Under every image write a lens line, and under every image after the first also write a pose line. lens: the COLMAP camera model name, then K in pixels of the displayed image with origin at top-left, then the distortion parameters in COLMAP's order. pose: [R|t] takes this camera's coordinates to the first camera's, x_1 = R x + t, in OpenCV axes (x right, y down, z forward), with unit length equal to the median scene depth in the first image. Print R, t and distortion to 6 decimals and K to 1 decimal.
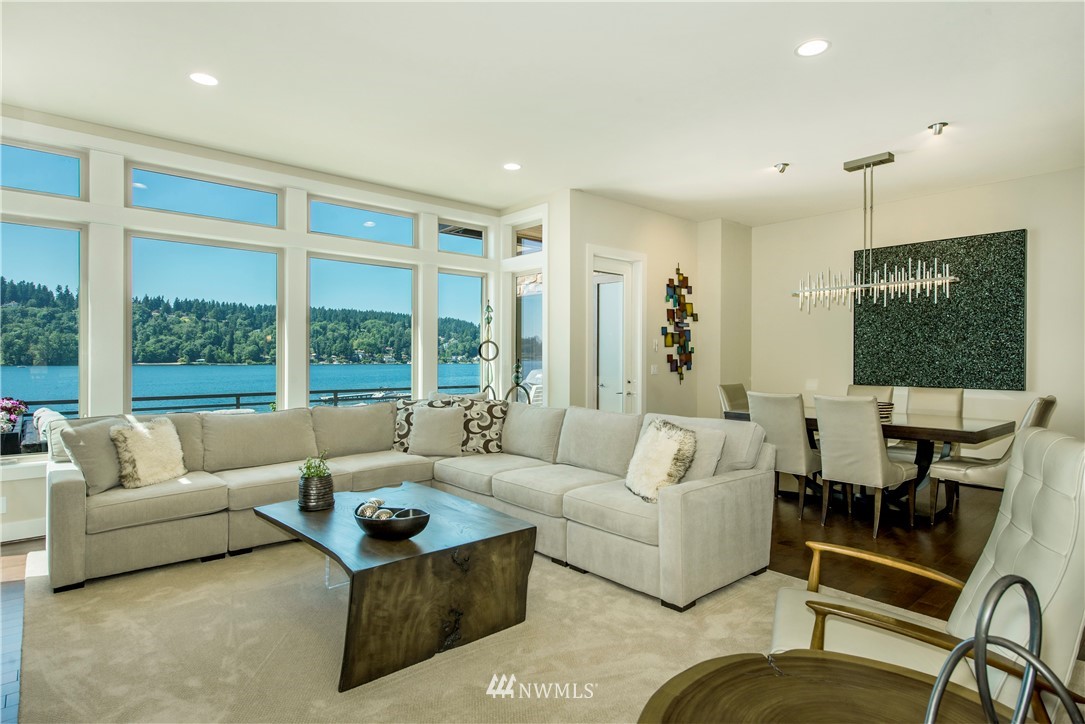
lens RADIAL K [[561.7, 0, 542.9], [0, 561.7, 360.9], [0, 0, 1]] dist [0.011449, -0.002165]
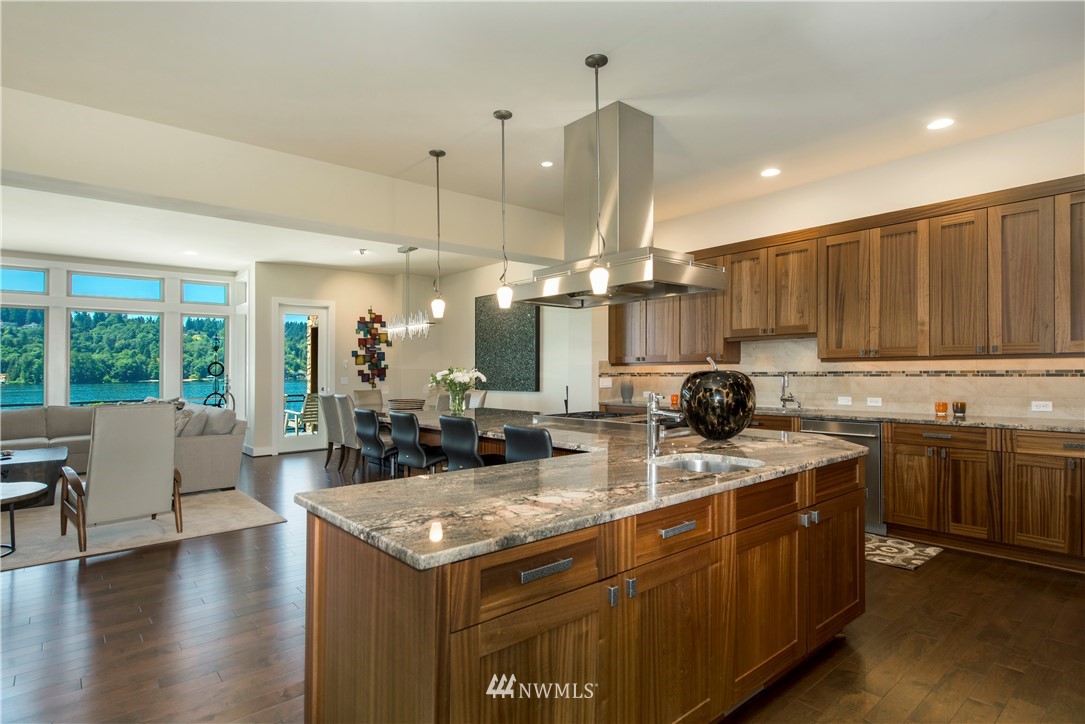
lens RADIAL K [[561.7, 0, 549.8], [0, 561.7, 369.4], [0, 0, 1]] dist [0.011449, -0.002165]
pose [[0.999626, -0.012039, -0.024566, 0.726666], [0.011869, 0.999905, -0.007066, 0.002593], [0.024649, 0.006772, 0.999673, -0.409110]]
